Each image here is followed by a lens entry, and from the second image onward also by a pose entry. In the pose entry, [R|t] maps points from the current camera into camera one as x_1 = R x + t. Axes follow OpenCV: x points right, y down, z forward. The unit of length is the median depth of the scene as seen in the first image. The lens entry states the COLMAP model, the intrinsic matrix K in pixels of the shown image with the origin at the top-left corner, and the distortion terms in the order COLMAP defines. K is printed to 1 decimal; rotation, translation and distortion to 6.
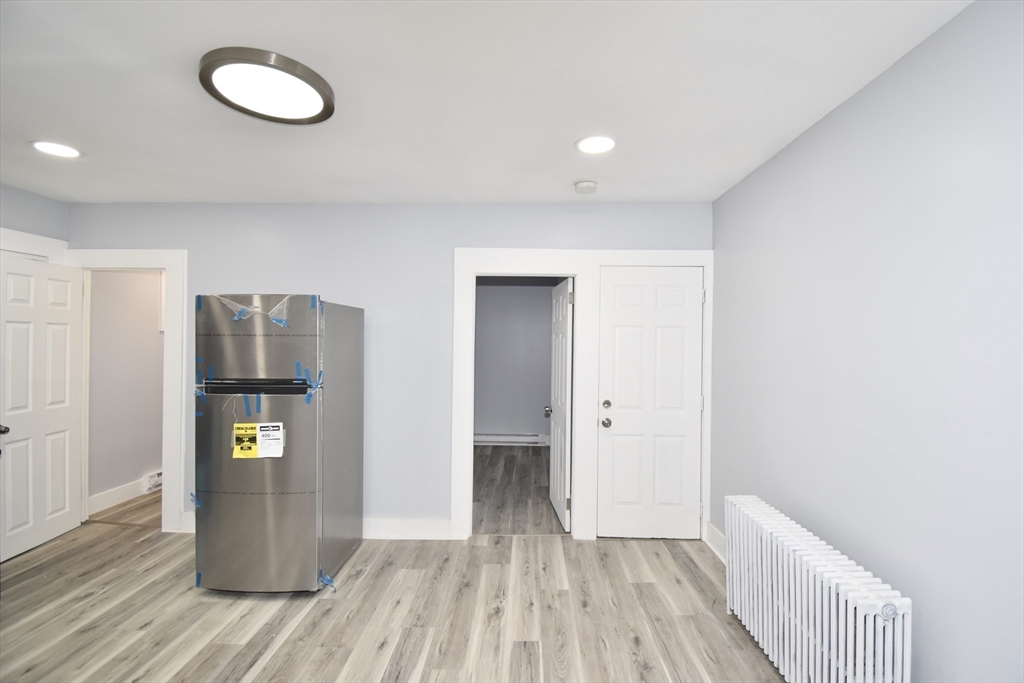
lens RADIAL K [[459.6, 0, 513.6], [0, 459.6, 342.6], [0, 0, 1]] dist [0.000142, -0.002060]
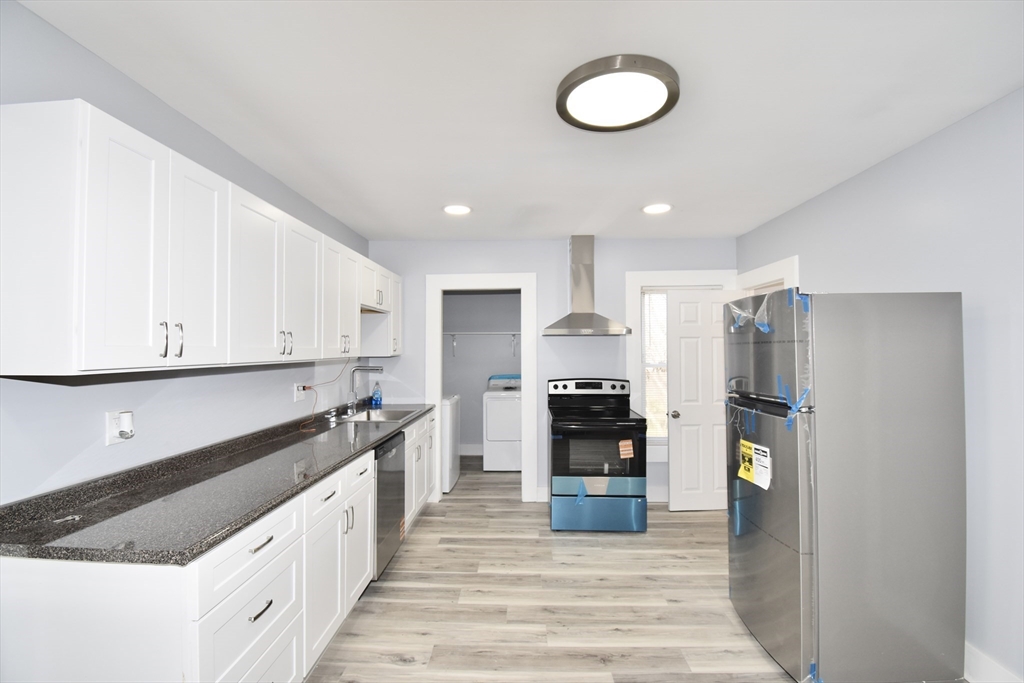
lens RADIAL K [[459.6, 0, 515.6], [0, 459.6, 343.3], [0, 0, 1]] dist [0.000142, -0.002060]
pose [[0.040584, -0.024349, -0.998879, 0.303047], [0.005723, 0.999692, -0.024137, 0.003631], [0.999160, -0.004737, 0.040711, 0.515034]]
